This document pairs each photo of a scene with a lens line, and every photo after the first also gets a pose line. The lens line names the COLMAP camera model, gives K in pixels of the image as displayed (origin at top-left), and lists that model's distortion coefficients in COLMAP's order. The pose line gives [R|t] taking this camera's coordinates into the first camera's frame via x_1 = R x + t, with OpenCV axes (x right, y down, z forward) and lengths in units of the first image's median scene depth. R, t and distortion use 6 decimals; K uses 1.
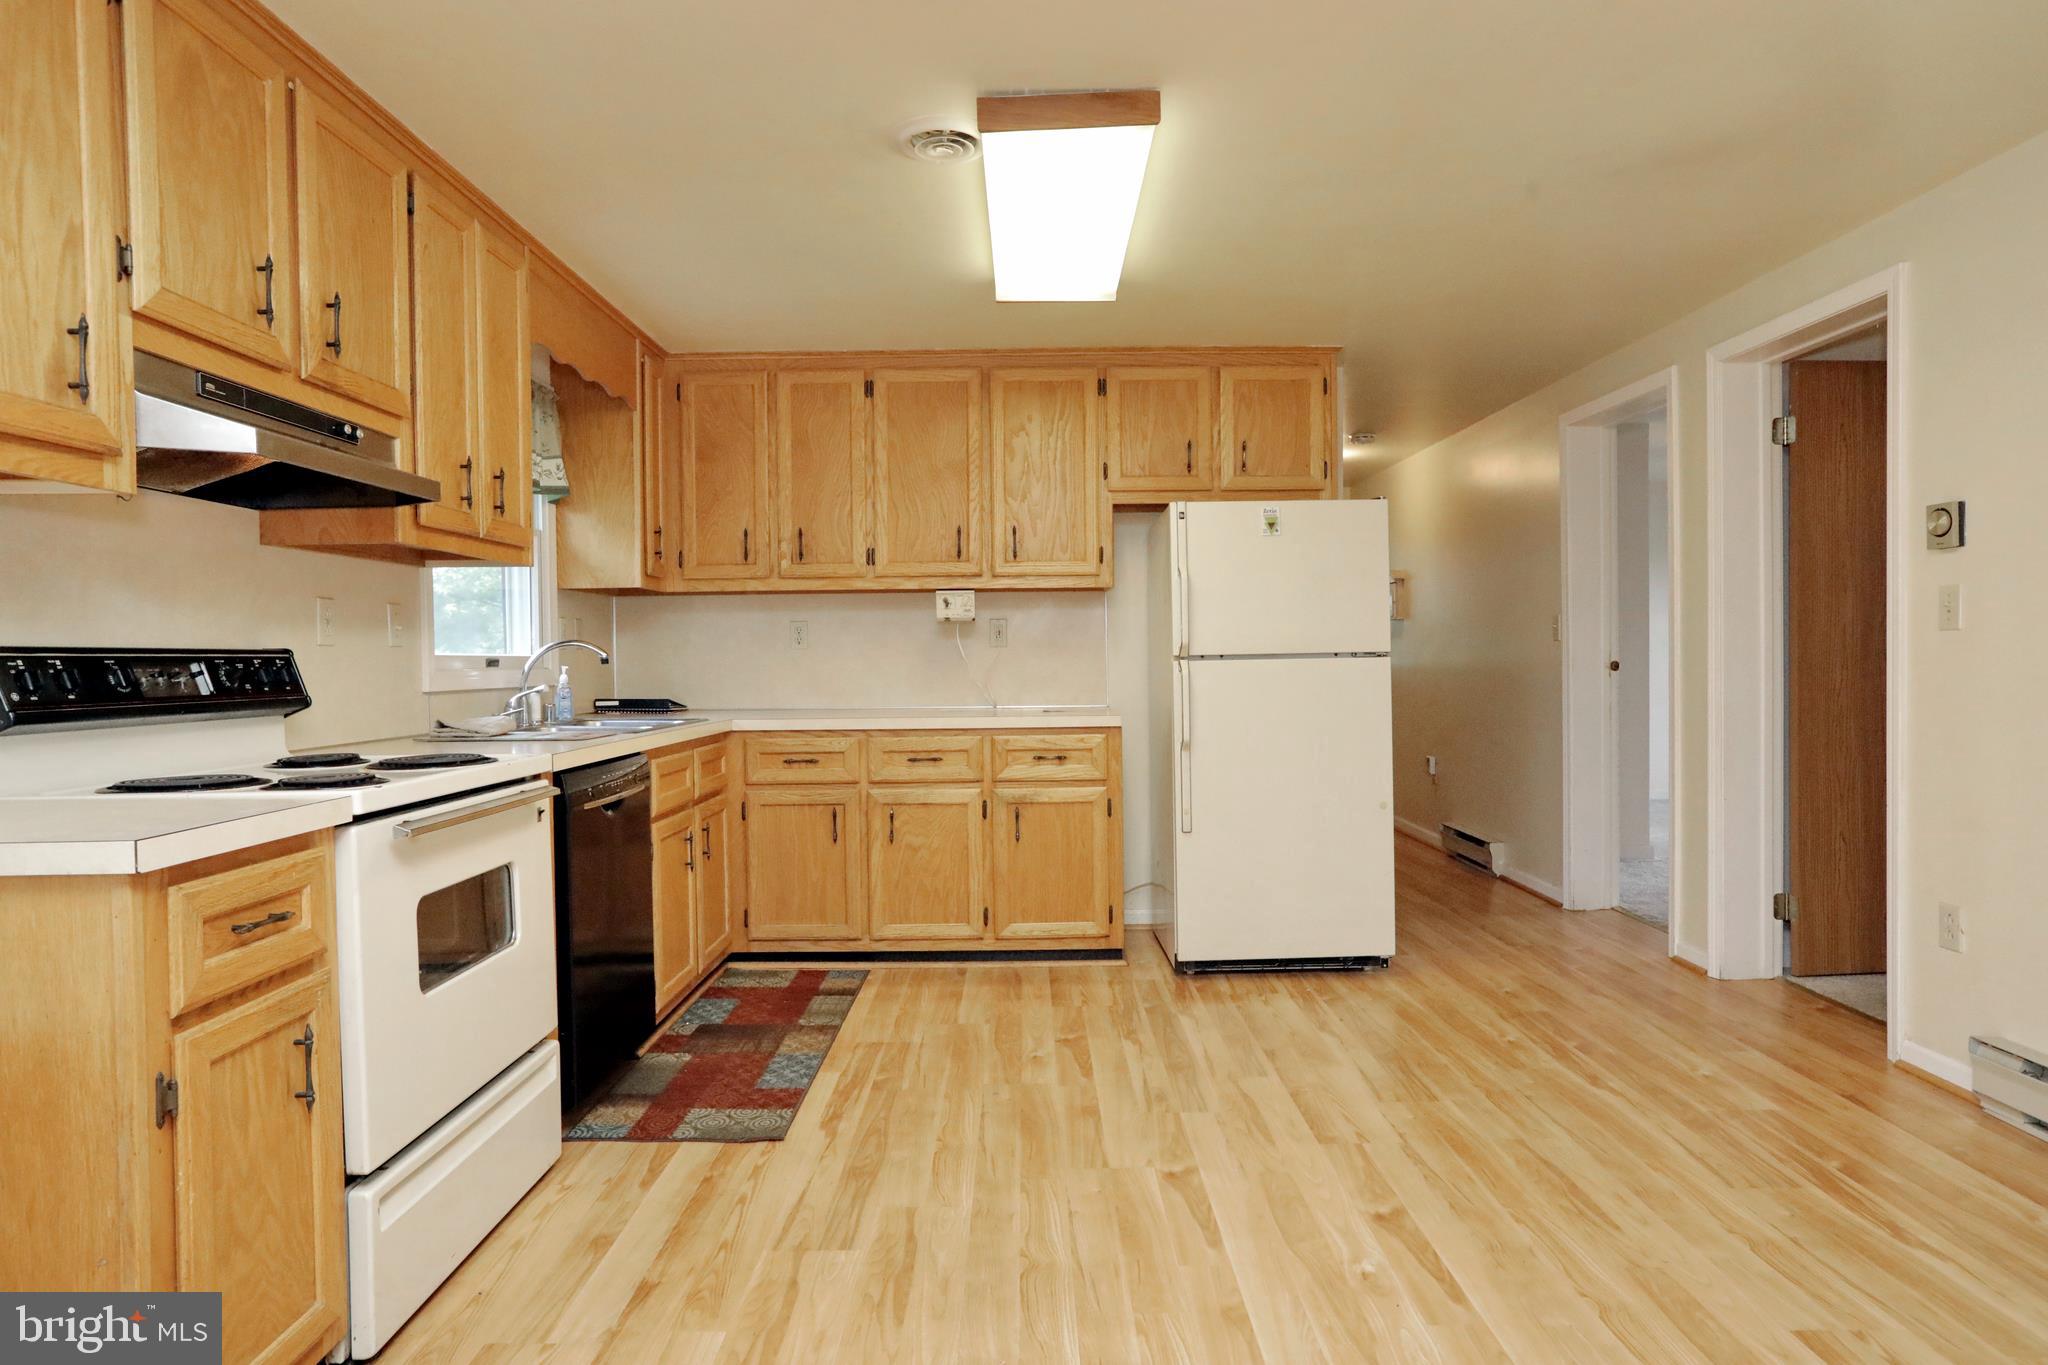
lens RADIAL K [[1180.1, 0, 1024.0], [0, 1180.1, 682.5], [0, 0, 1]] dist [-0.058283, 0.050078]
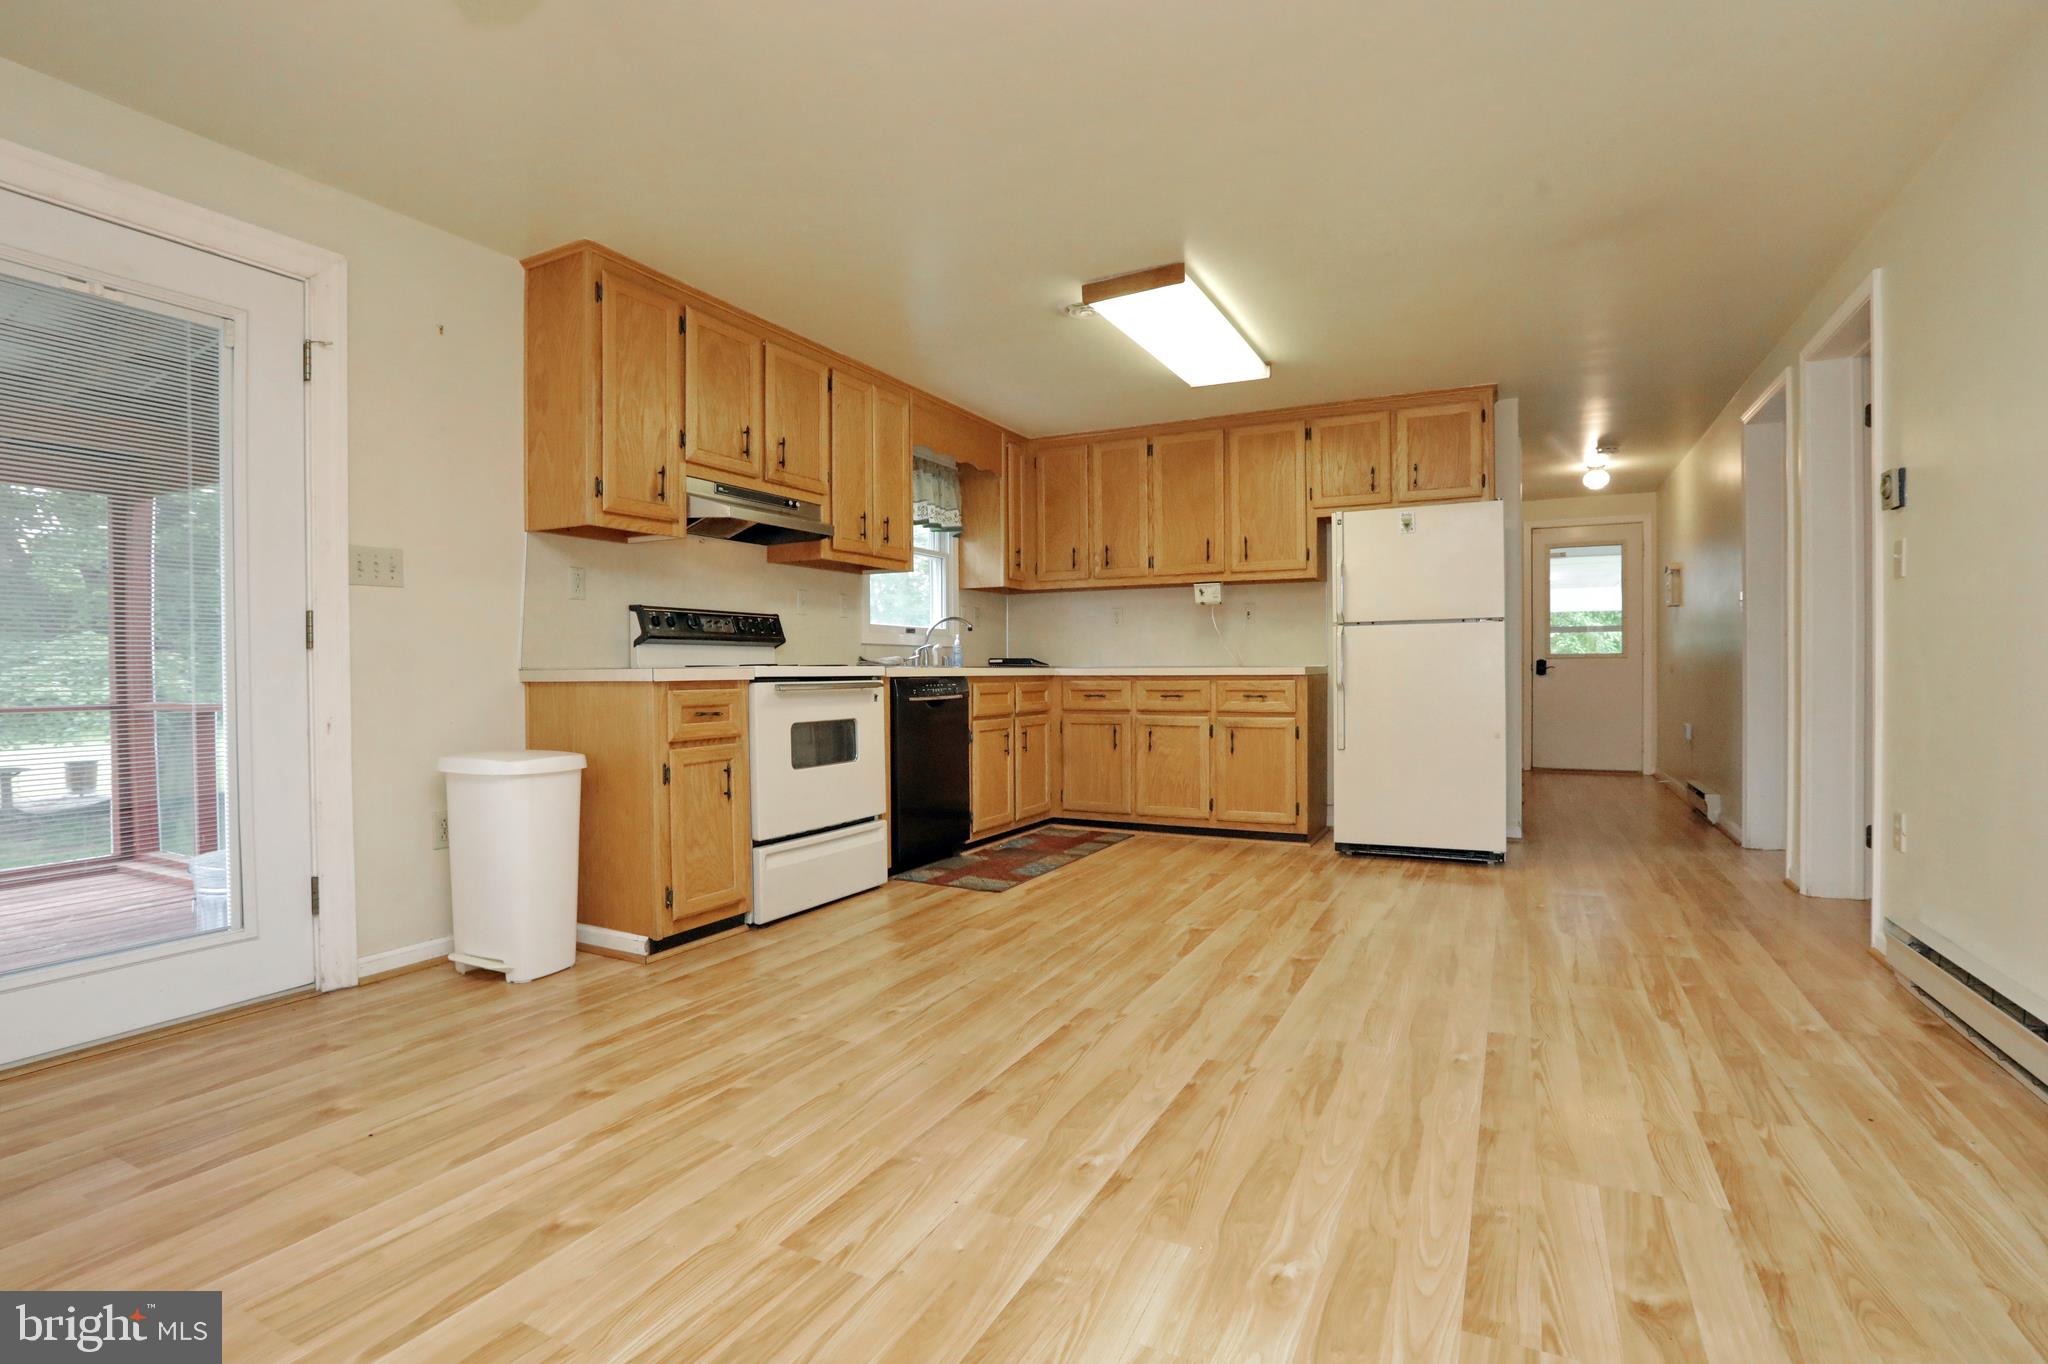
lens RADIAL K [[967.4, 0, 1024.0], [0, 967.4, 682.0], [0, 0, 1]] dist [-0.062104, 0.021857]
pose [[0.888675, 0.012078, -0.458379, 0.420555], [-0.013600, 0.999908, -0.000019, 0.068174], [0.458336, 0.006251, 0.888757, -0.231799]]
